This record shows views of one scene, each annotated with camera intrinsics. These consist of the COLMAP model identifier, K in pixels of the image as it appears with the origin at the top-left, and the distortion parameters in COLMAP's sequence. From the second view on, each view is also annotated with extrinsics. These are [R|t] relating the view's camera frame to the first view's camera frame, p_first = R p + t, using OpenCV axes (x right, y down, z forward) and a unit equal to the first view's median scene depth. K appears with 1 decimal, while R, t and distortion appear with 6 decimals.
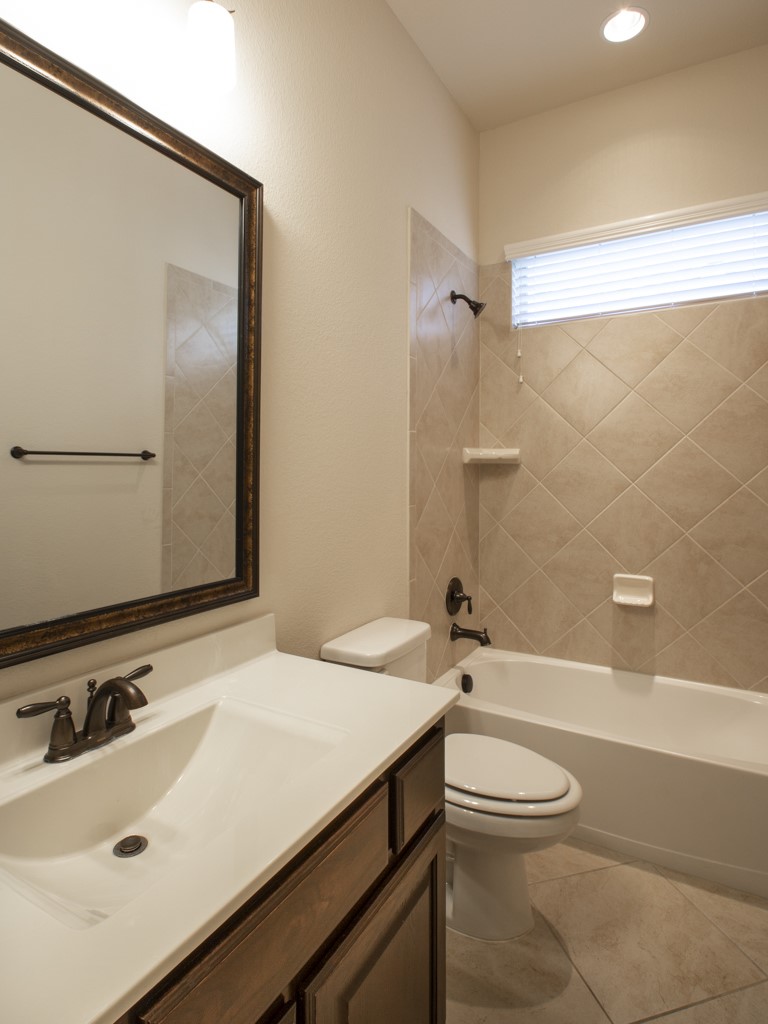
lens RADIAL K [[529.1, 0, 402.9], [0, 529.1, 465.0], [0, 0, 1]] dist [0.000924, -0.011709]
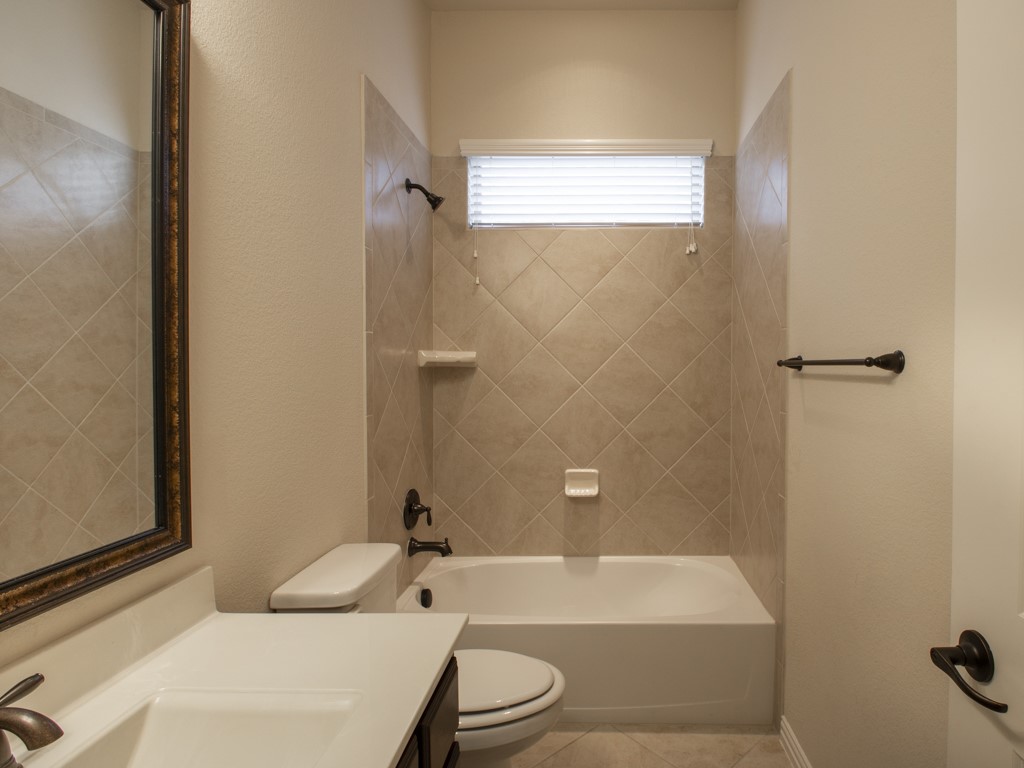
lens RADIAL K [[529.1, 0, 576.5], [0, 529.1, 379.1], [0, 0, 1]] dist [0.000924, -0.011709]
pose [[0.878569, -0.013280, 0.477430, -0.097283], [-0.002717, 0.999458, 0.032802, -0.014265], [-0.477607, -0.030116, 0.878057, 0.049799]]
